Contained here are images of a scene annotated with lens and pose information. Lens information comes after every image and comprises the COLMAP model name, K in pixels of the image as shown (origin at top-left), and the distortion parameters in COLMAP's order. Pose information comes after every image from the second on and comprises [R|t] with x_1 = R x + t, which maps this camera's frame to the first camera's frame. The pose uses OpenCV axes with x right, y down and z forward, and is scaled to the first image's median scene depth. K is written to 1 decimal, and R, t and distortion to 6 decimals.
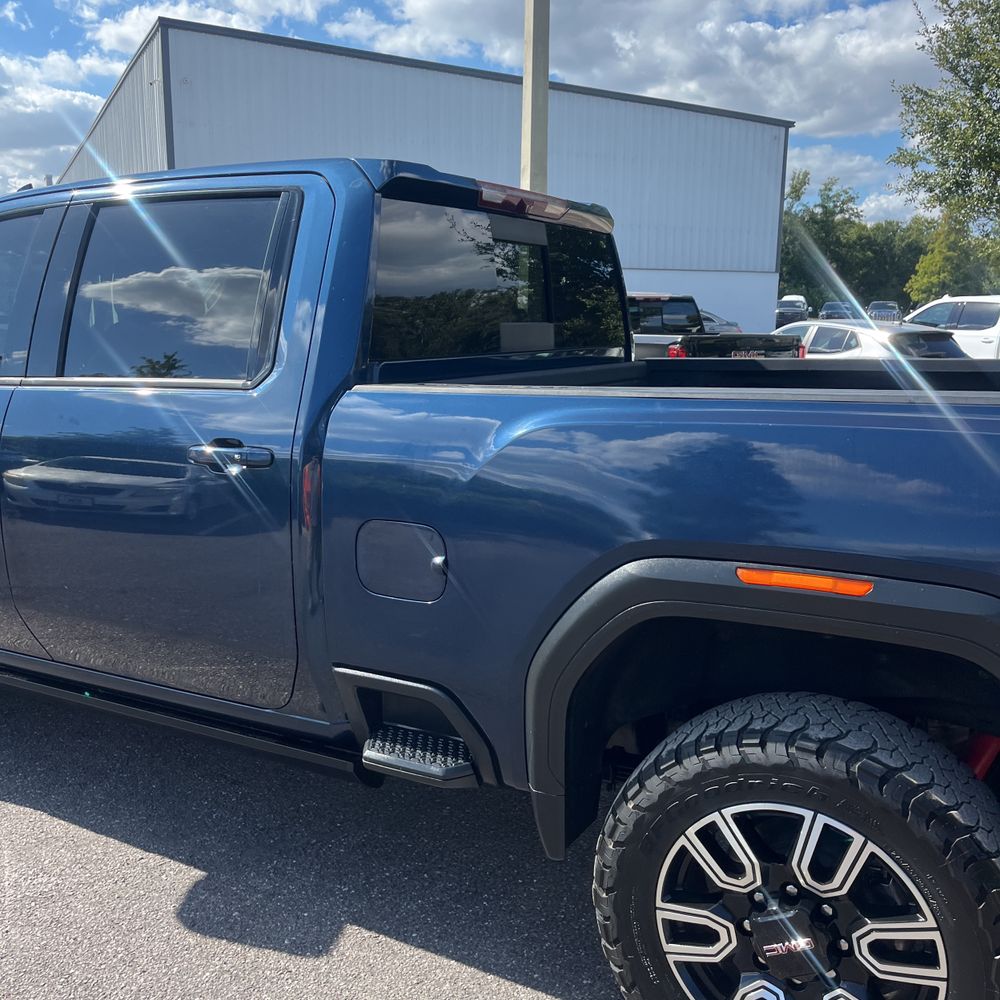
lens RADIAL K [[986.6, 0, 500.0], [0, 986.6, 500.0], [0, 0, 1]] dist [0.066369, -0.093709]
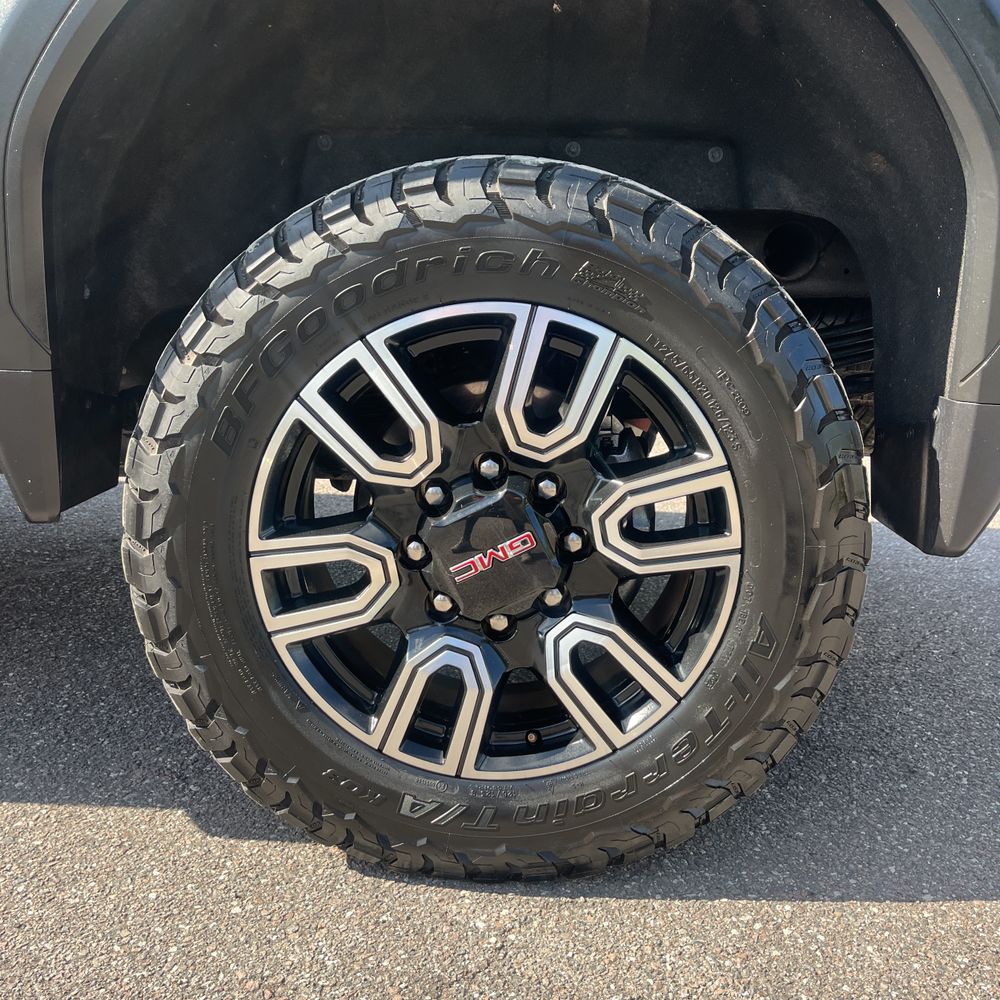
lens RADIAL K [[986.6, 0, 500.0], [0, 986.6, 500.0], [0, 0, 1]] dist [0.066369, -0.093709]
pose [[0.877059, -0.074544, 0.474564, 0.023809], [0.043519, 0.996154, 0.076047, 0.365258], [-0.478408, -0.046045, 0.876930, 0.490285]]
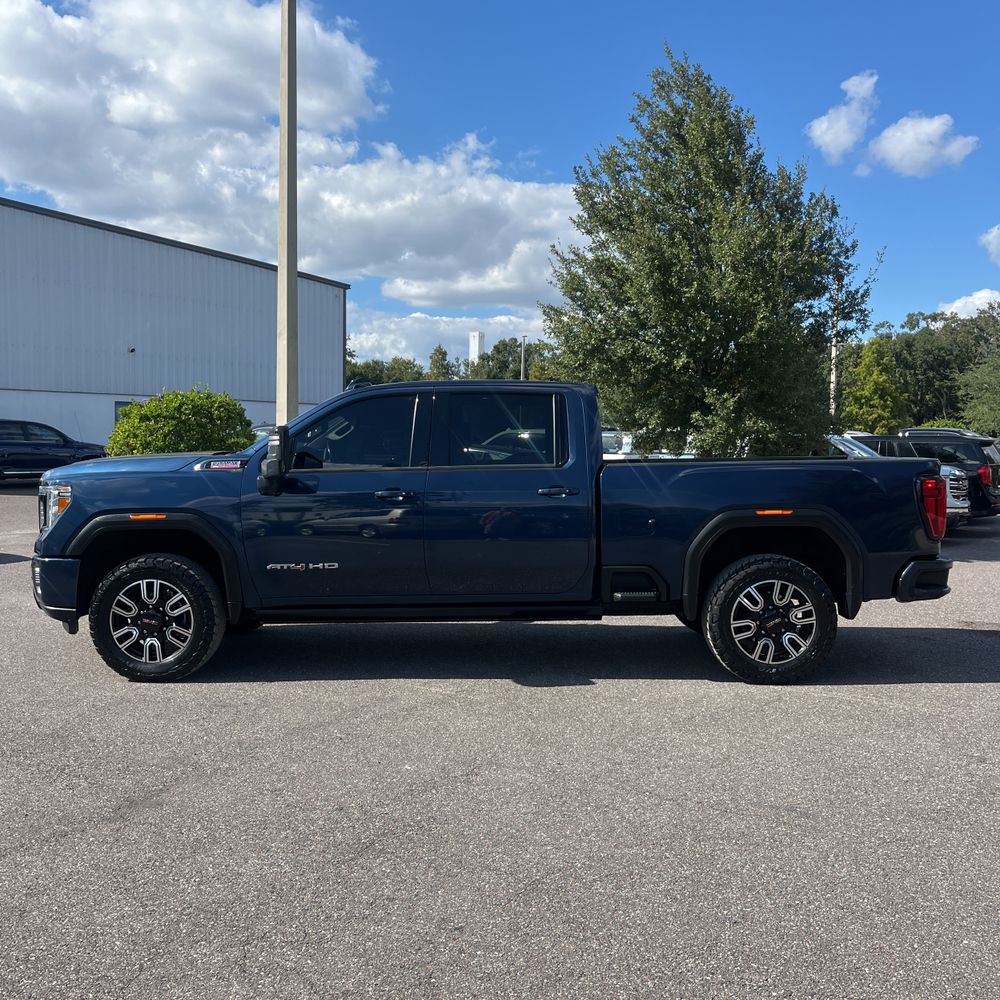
lens RADIAL K [[986.6, 0, 500.0], [0, 986.6, 500.0], [0, 0, 1]] dist [0.066369, -0.093709]
pose [[0.872118, -0.029816, 0.488386, -2.117235], [0.090363, 0.990787, -0.100874, 0.285897], [-0.480879, 0.132106, 0.866778, -1.501486]]
